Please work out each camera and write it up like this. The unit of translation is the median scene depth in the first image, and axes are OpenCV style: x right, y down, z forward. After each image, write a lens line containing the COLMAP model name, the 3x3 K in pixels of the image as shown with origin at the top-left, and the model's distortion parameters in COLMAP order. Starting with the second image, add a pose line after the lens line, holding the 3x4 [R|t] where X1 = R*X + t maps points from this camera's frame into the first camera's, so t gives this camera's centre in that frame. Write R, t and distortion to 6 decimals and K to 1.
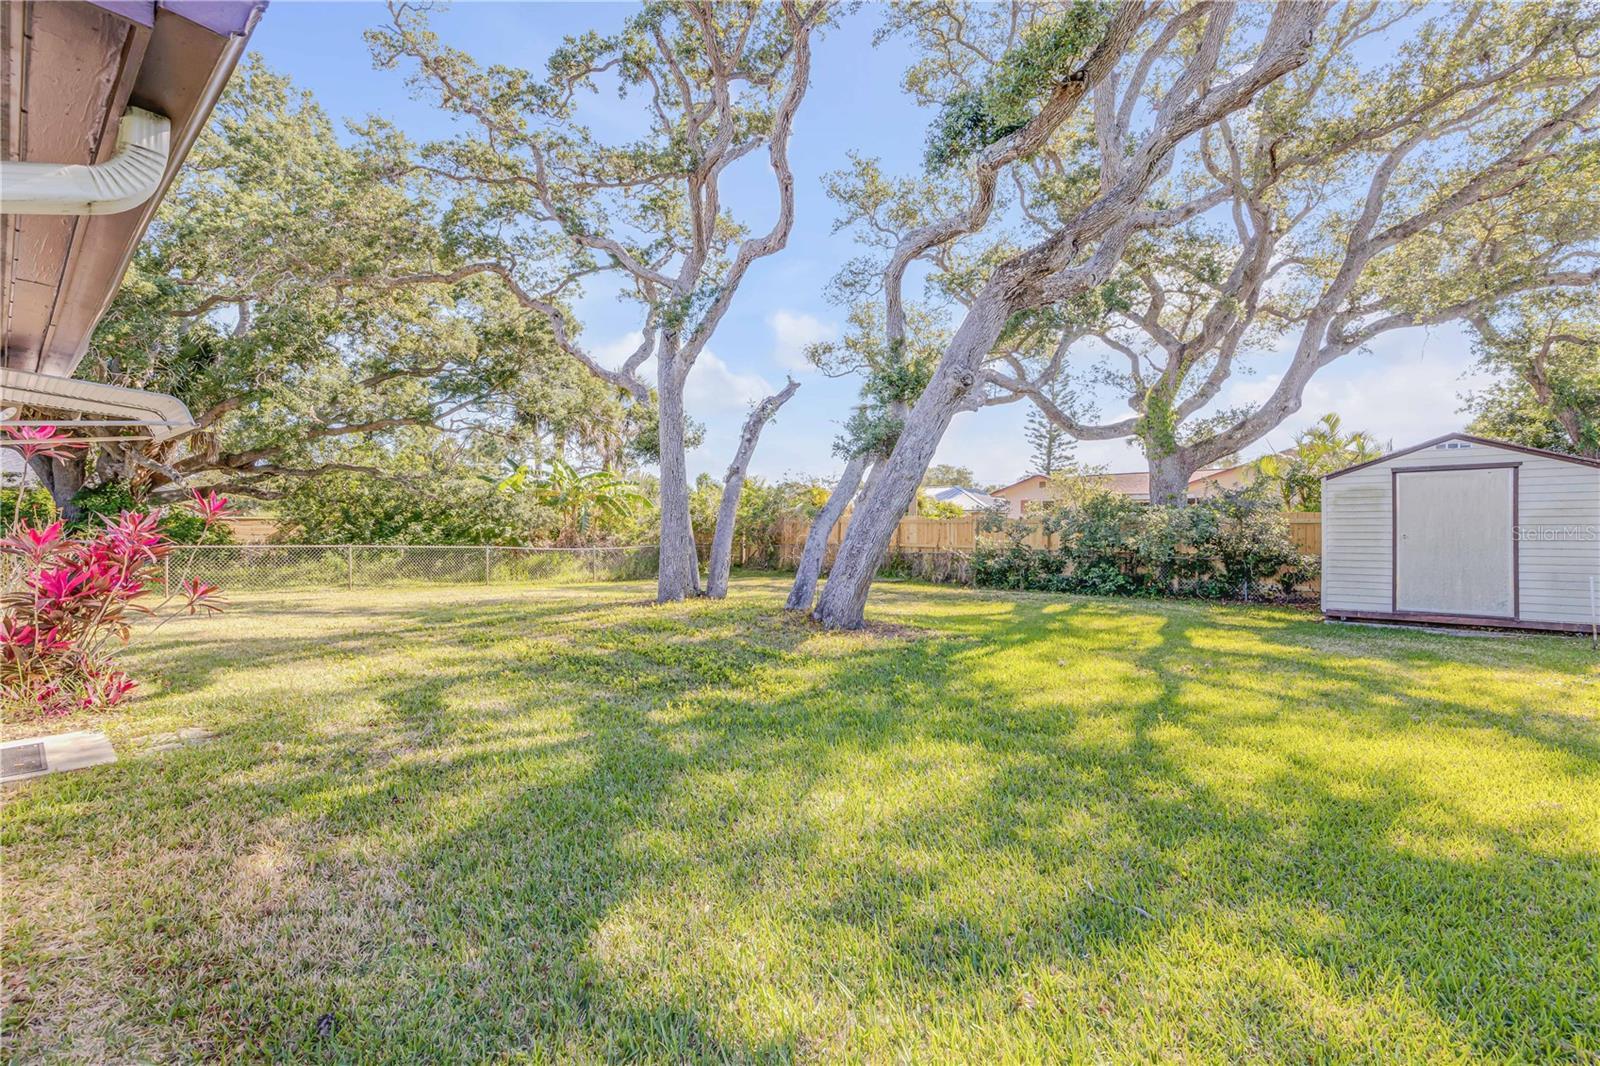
lens RADIAL K [[724.2, 0, 800.0], [0, 724.2, 533.0], [0, 0, 1]] dist [0.003750, -0.000579]
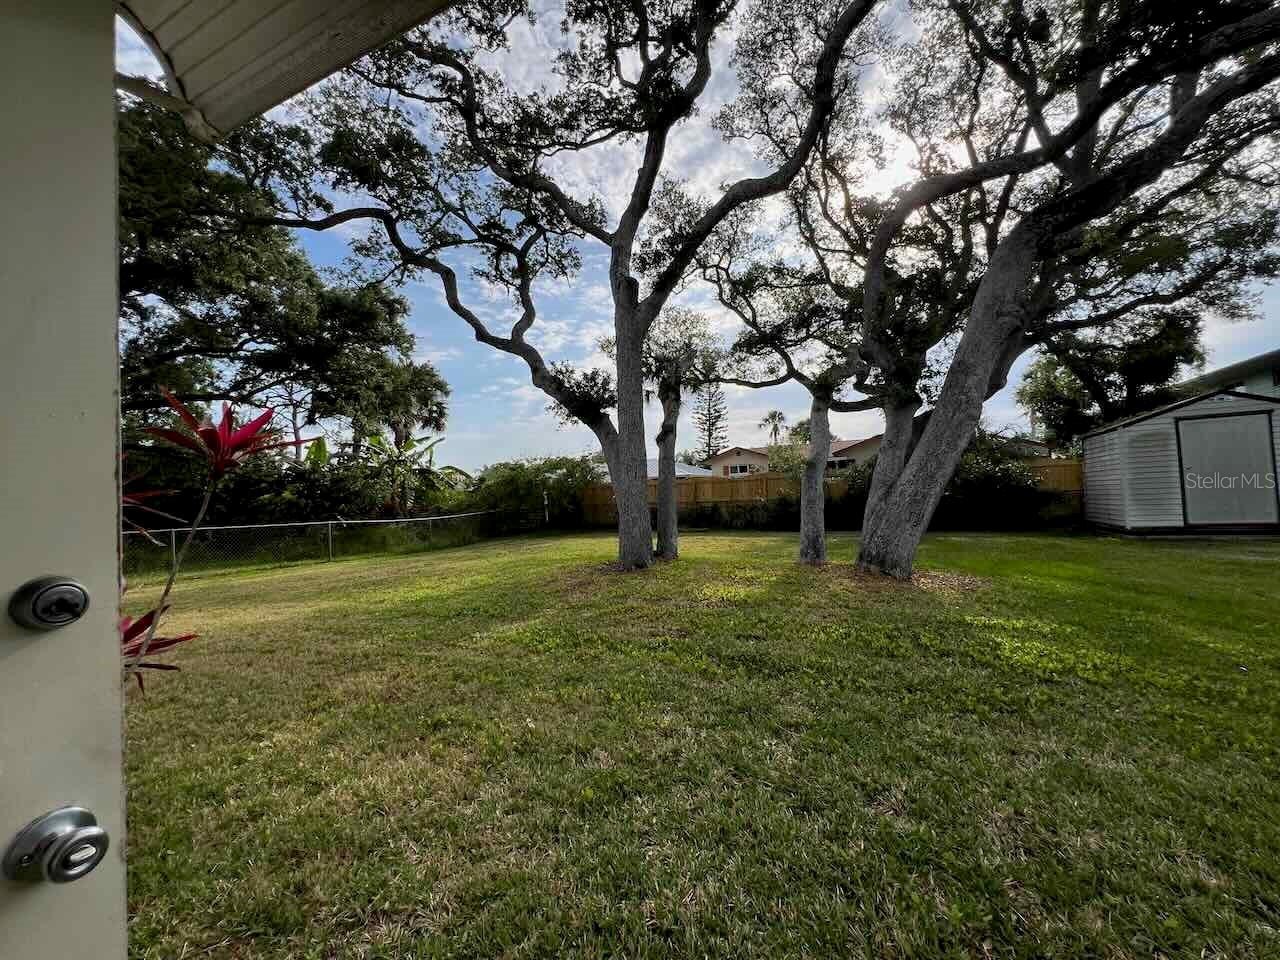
lens RADIAL K [[512.1, 0, 640.0], [0, 512.1, 480.0], [0, 0, 1]] dist [-0.001779, -0.000226]
pose [[0.959055, -0.035552, 0.280980, -0.267500], [0.045377, 0.998562, -0.028536, 0.005313], [-0.279562, 0.040118, 0.959289, 0.261491]]
